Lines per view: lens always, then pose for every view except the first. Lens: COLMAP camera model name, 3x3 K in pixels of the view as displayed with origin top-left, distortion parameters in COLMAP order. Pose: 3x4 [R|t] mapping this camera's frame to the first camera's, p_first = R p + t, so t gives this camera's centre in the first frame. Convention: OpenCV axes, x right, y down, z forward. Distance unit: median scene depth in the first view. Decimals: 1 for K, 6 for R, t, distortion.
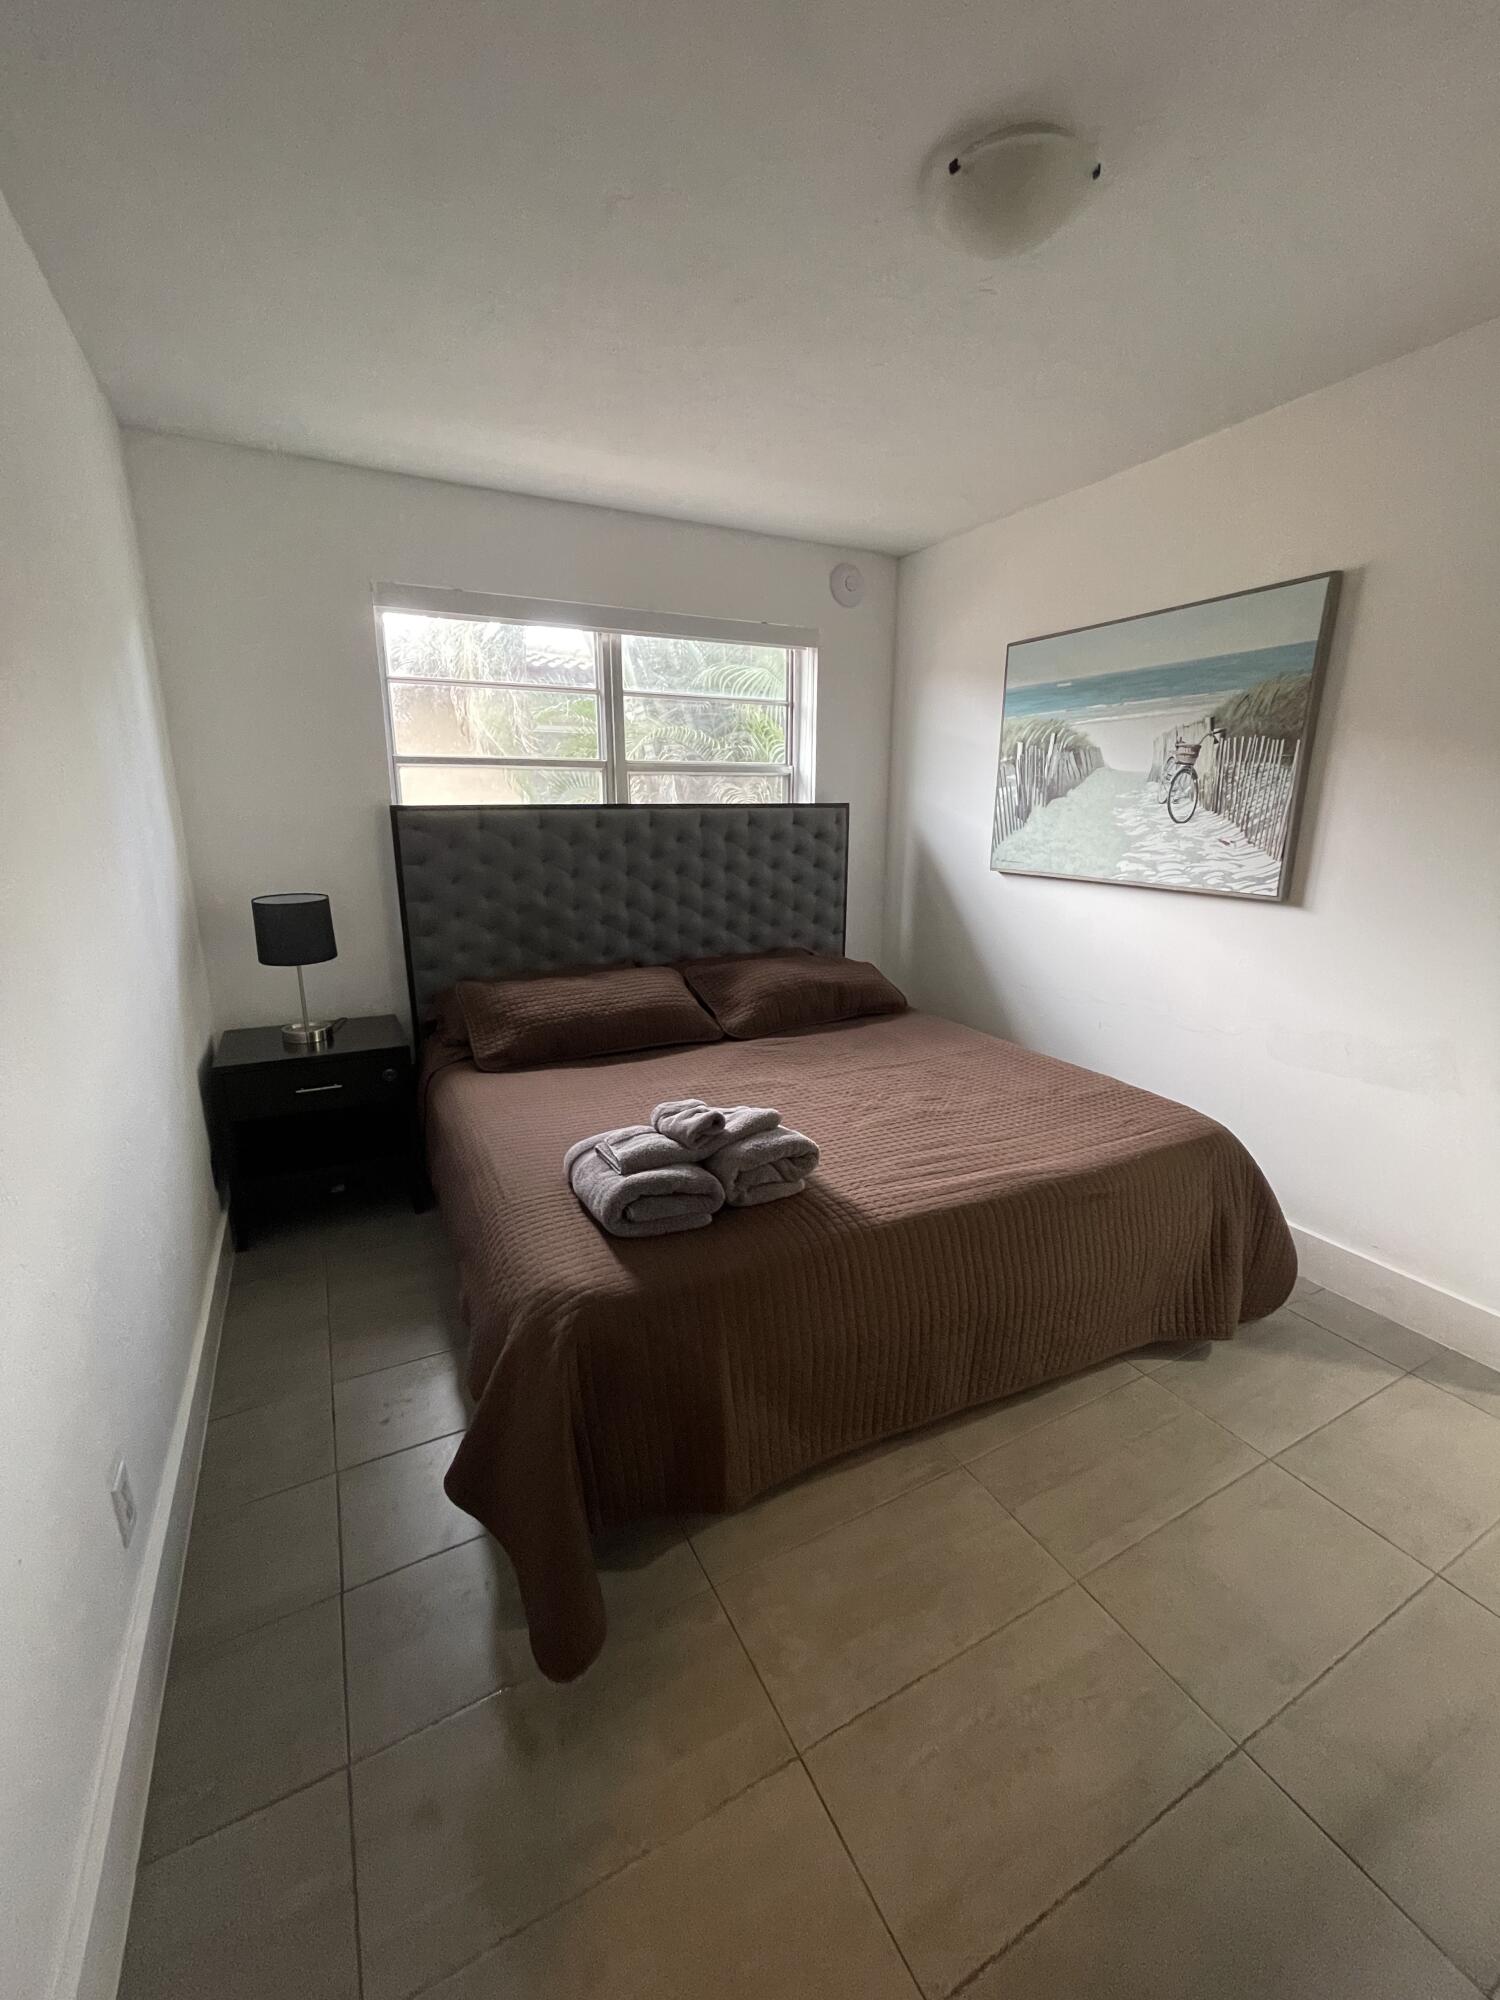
lens RADIAL K [[810.0, 0, 743.2], [0, 810.0, 1003.0], [0, 0, 1]] dist [0.000611, 0.000593]
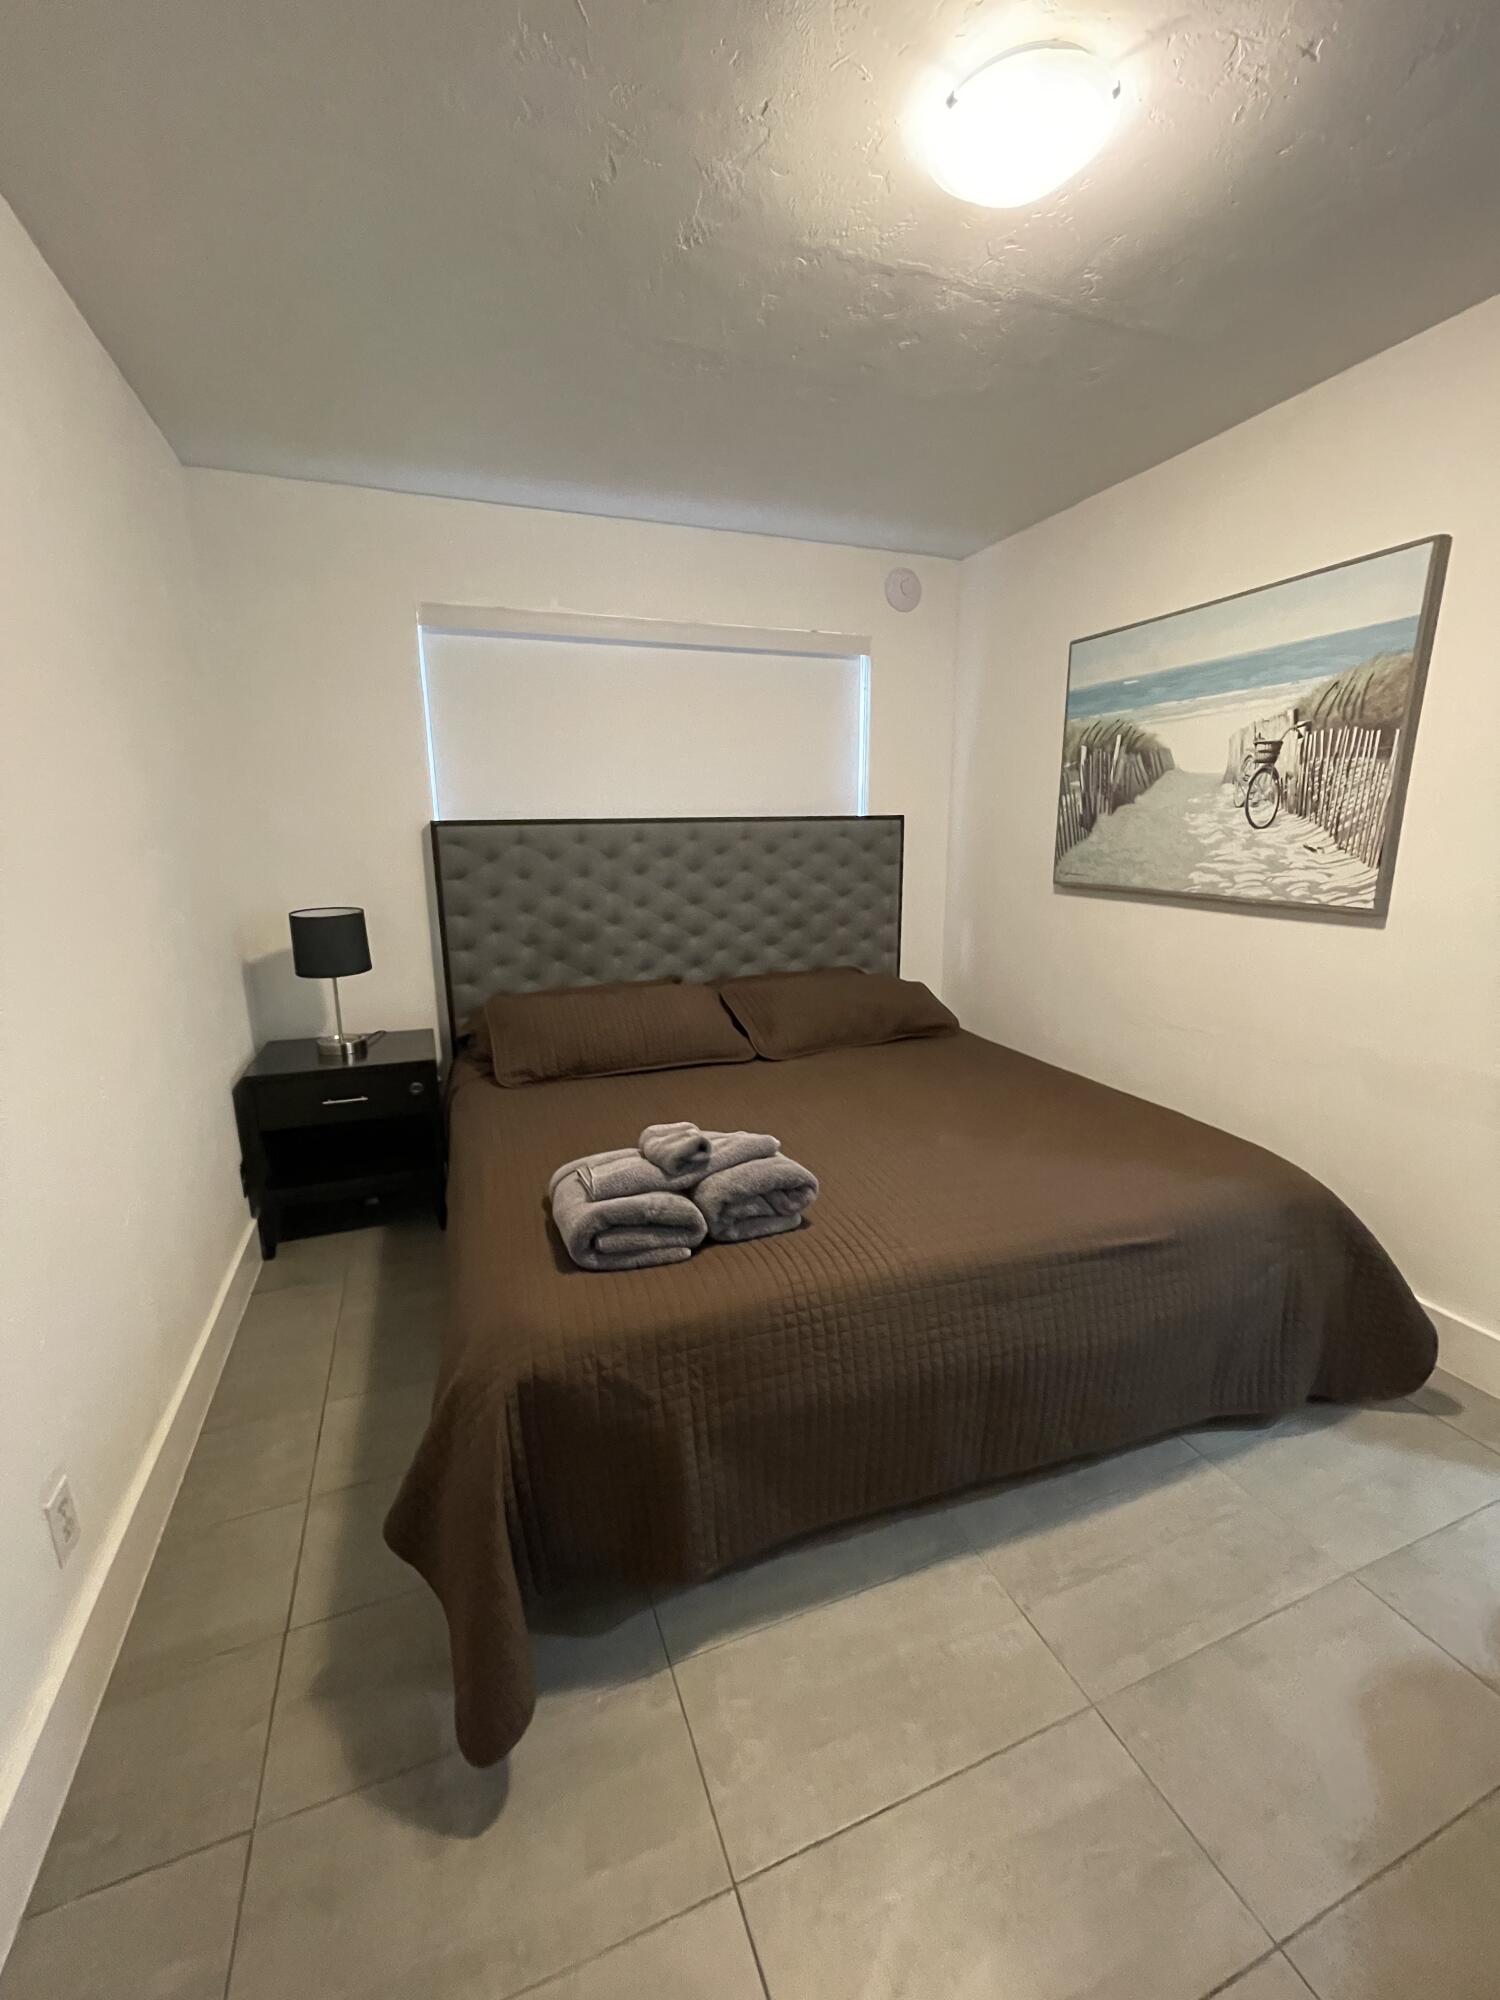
lens RADIAL K [[810.0, 0, 745.3], [0, 810.0, 1003.0], [0, 0, 1]] dist [0.000611, 0.000593]
pose [[0.993352, 0.013569, -0.114315, 0.084823], [-0.016780, 0.999490, -0.027177, 0.004344], [0.113888, 0.028915, 0.993073, 0.057577]]
